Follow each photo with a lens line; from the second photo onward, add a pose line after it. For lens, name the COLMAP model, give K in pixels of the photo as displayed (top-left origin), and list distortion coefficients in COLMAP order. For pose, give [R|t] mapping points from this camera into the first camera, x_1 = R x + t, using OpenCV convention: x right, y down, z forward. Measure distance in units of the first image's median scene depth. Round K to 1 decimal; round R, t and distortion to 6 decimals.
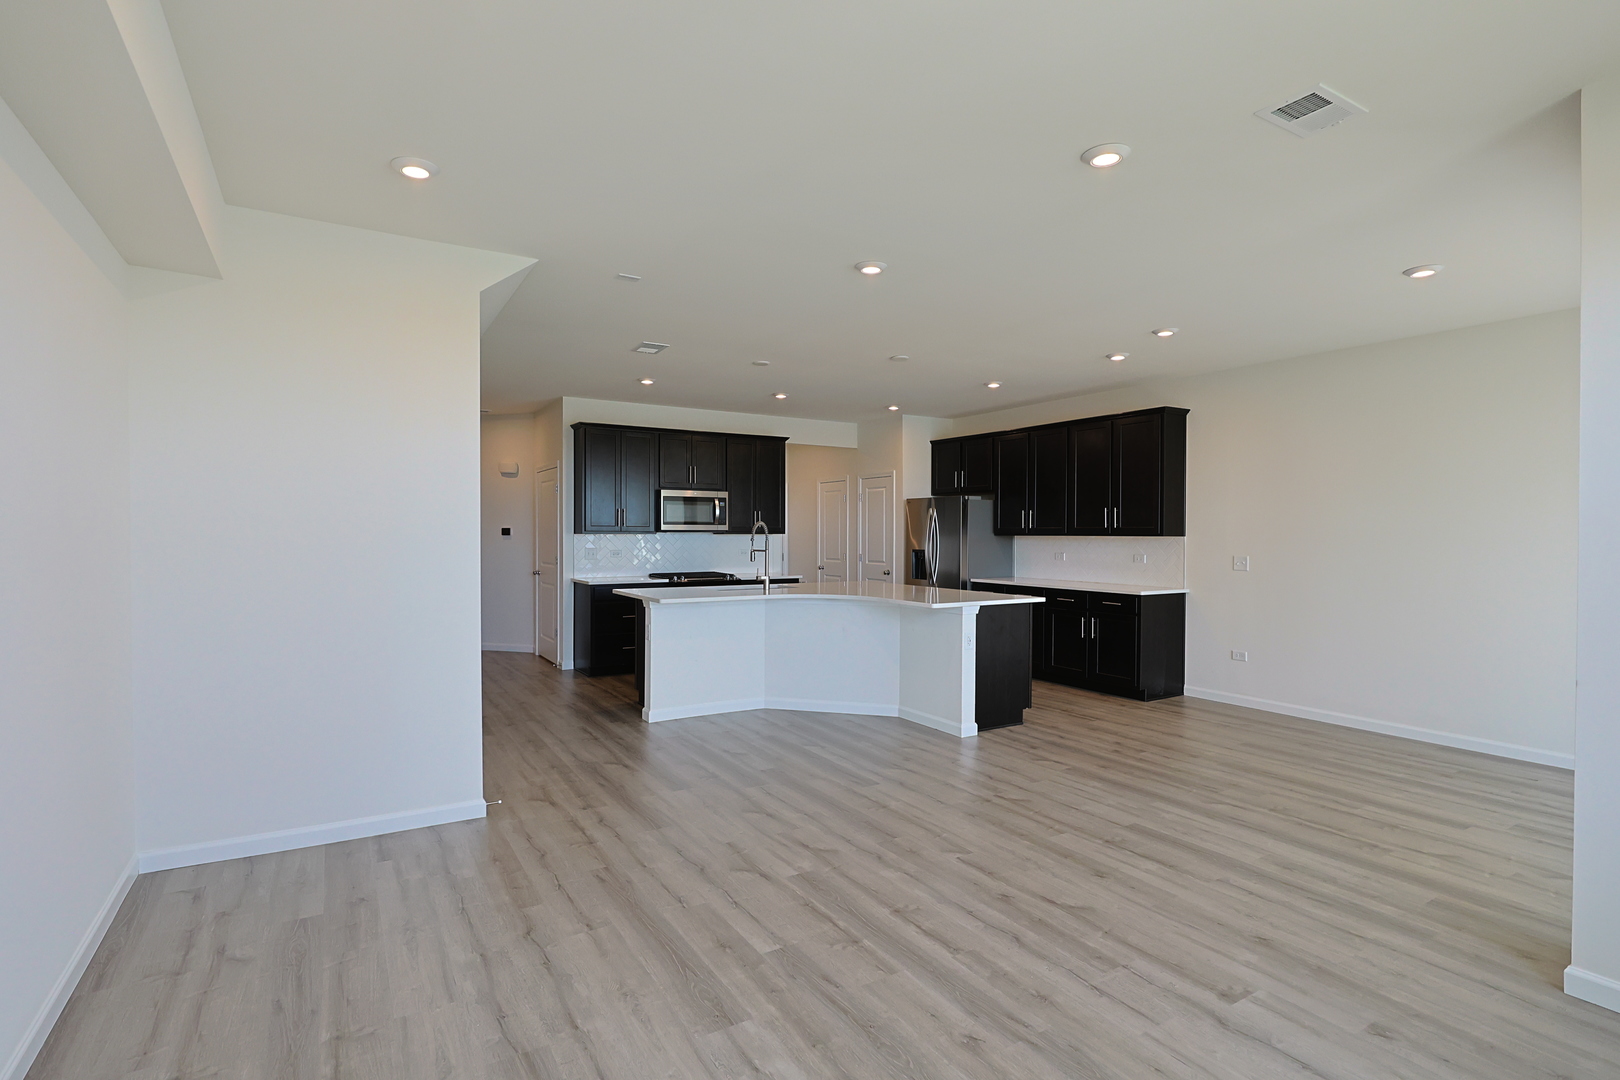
lens RADIAL K [[786.2, 0, 804.0], [0, 786.2, 536.3], [0, 0, 1]] dist [-0.006260, 0.000160]
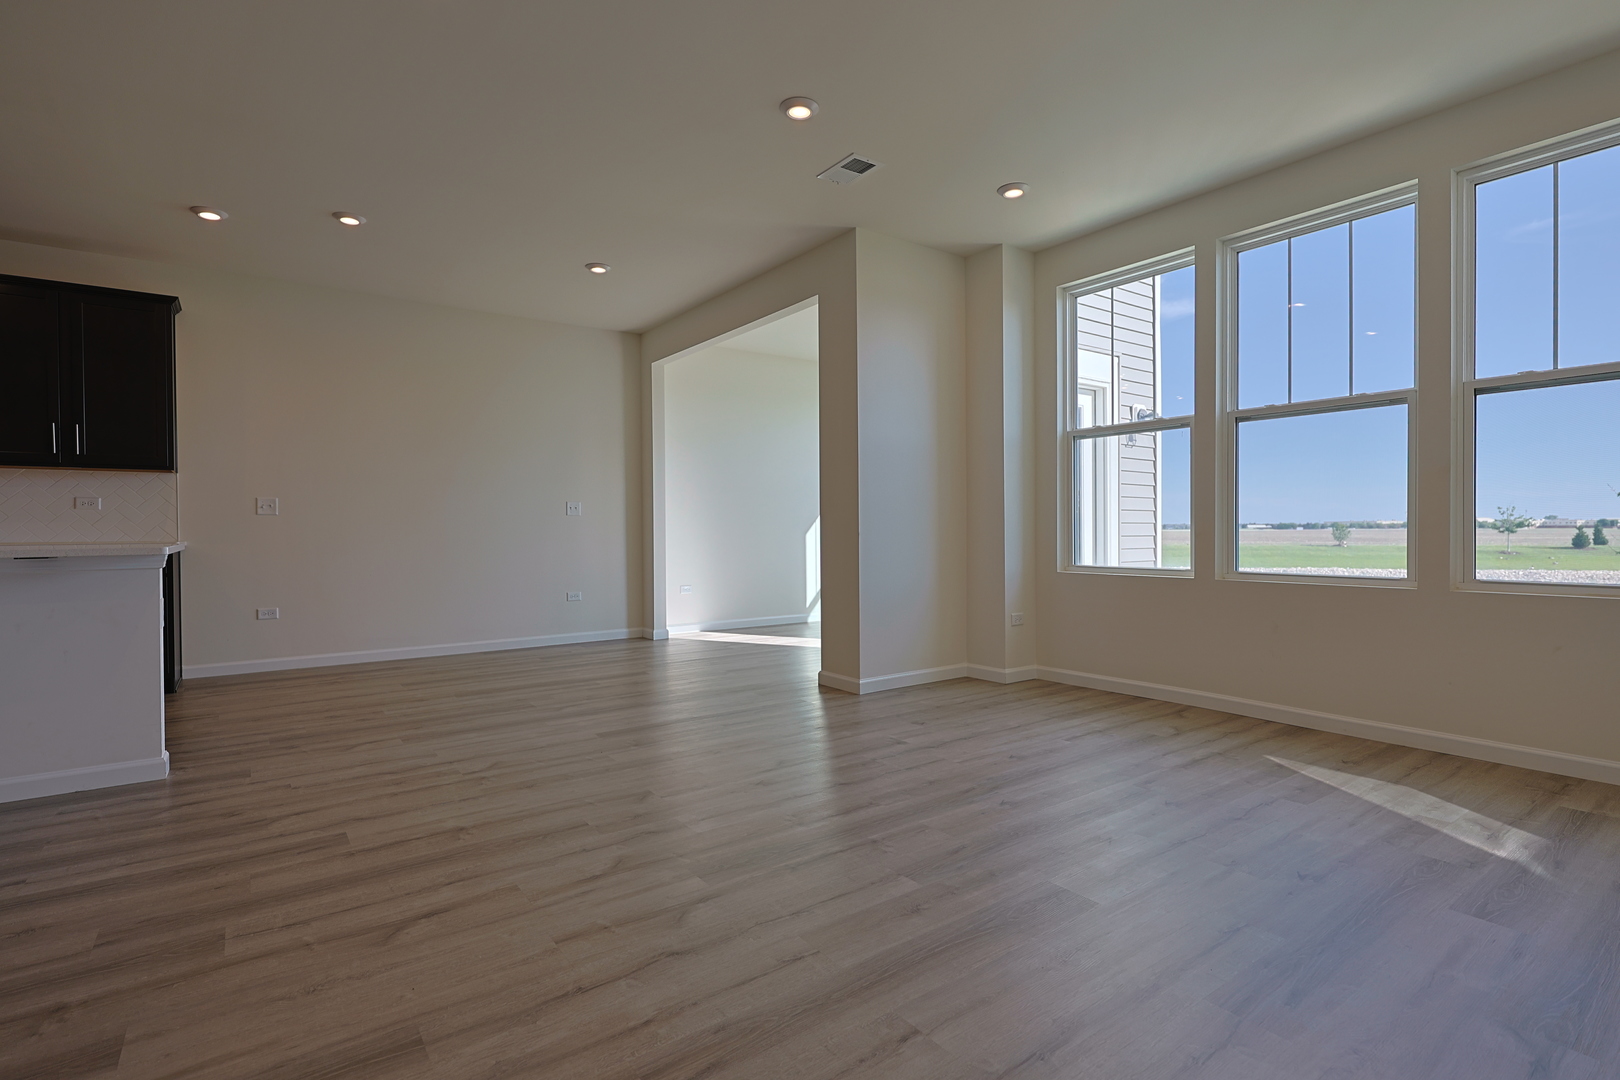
lens RADIAL K [[777.7, 0, 807.6], [0, 777.7, 538.5], [0, 0, 1]] dist [0.000148, 0.000285]
pose [[-0.084126, -0.015559, 0.996334, -0.422776], [0.009426, 0.999821, 0.016409, 0.074787], [-0.996411, 0.010772, -0.083964, 0.586373]]
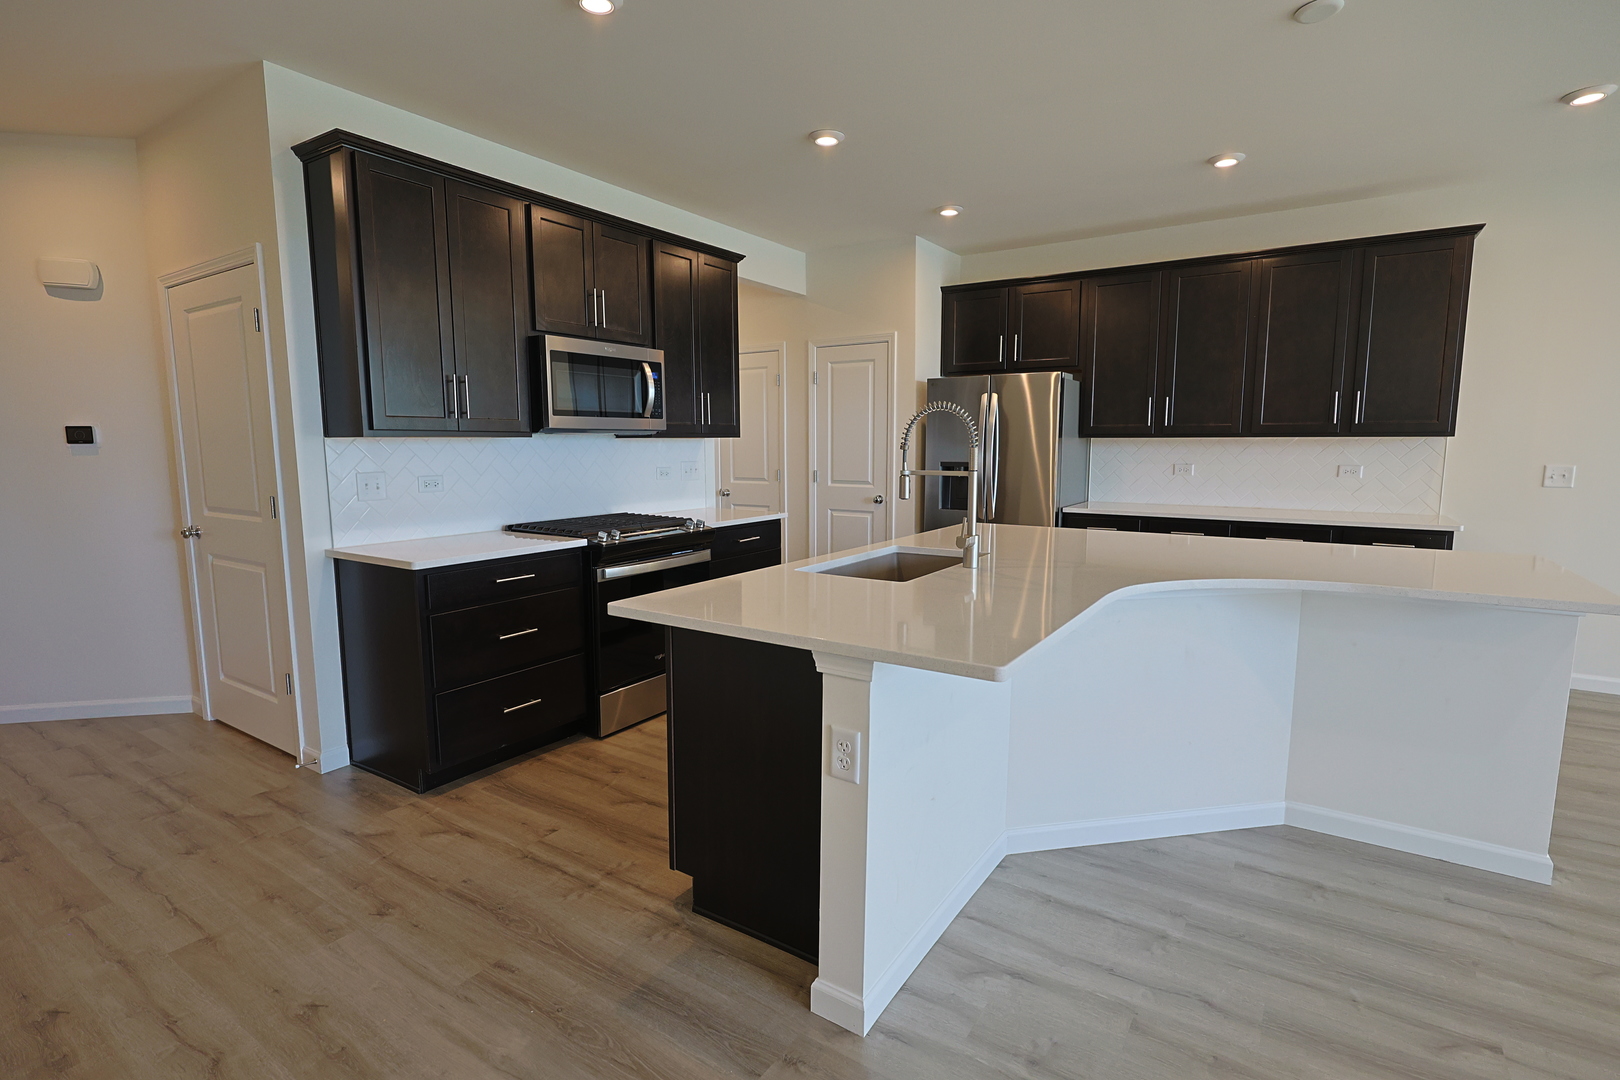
lens RADIAL K [[777.7, 0, 805.1], [0, 777.7, 536.0], [0, 0, 1]] dist [0.000148, 0.000285]
pose [[0.904743, -0.057590, 0.422047, -0.370300], [0.006955, 0.992683, 0.120546, 0.000538], [-0.425901, -0.106128, 0.898524, 0.823606]]
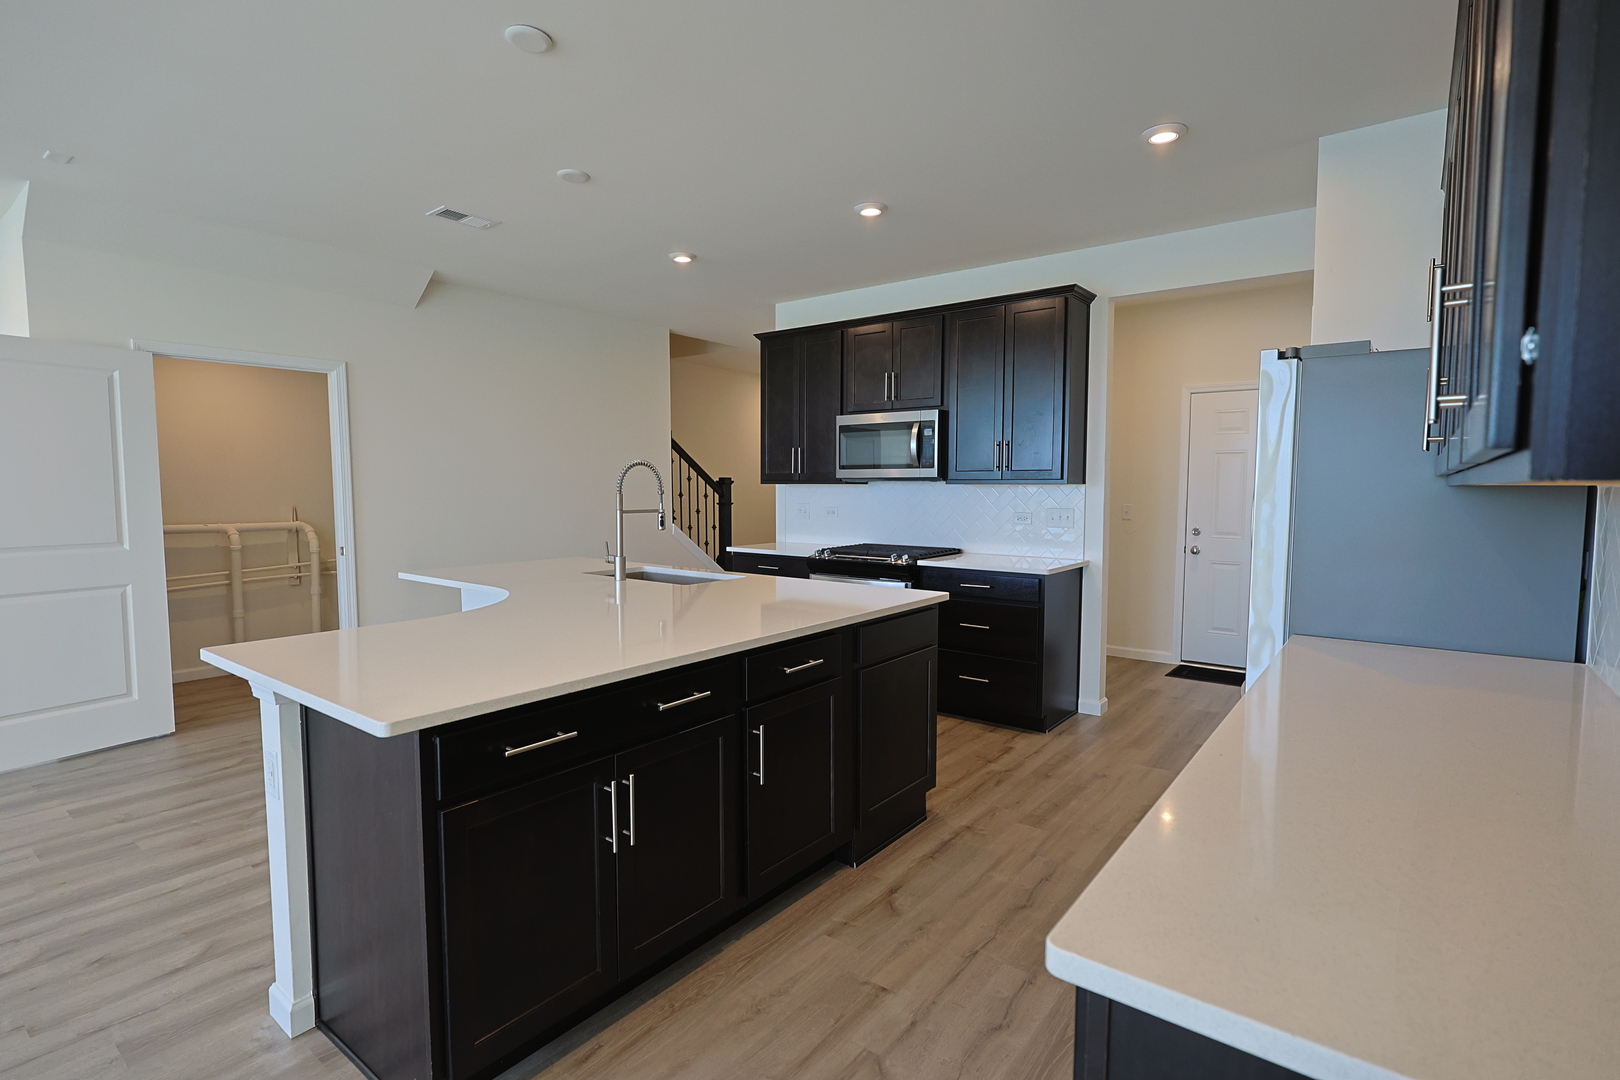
lens RADIAL K [[777.7, 0, 801.7], [0, 777.7, 536.6], [0, 0, 1]] dist [0.000148, 0.000285]
pose [[0.357673, 0.058464, -0.932015, 0.645603], [-0.003673, 0.998119, 0.061201, 0.001609], [0.933840, -0.018466, 0.357215, 1.137862]]
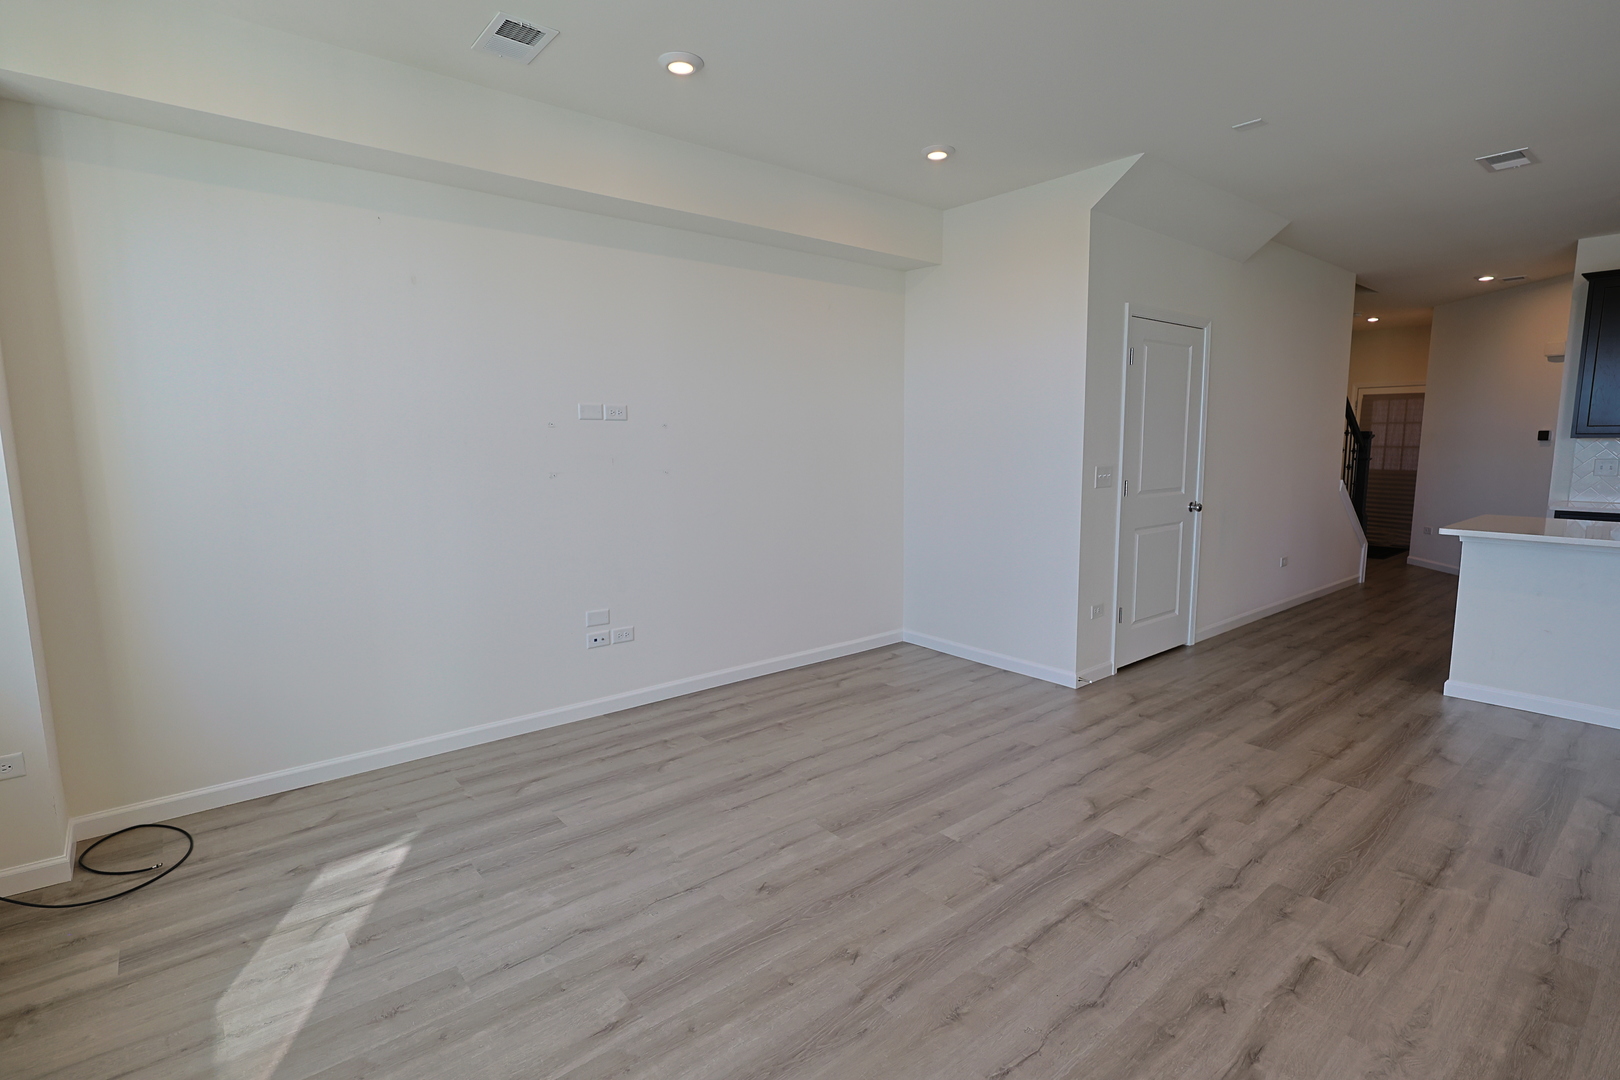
lens RADIAL K [[777.7, 0, 812.0], [0, 777.7, 536.6], [0, 0, 1]] dist [0.000148, 0.000285]
pose [[0.154588, 0.119843, -0.980684, 0.449956], [-0.001939, 0.992651, 0.121000, 0.002289], [0.987977, -0.016803, 0.153684, 0.332752]]
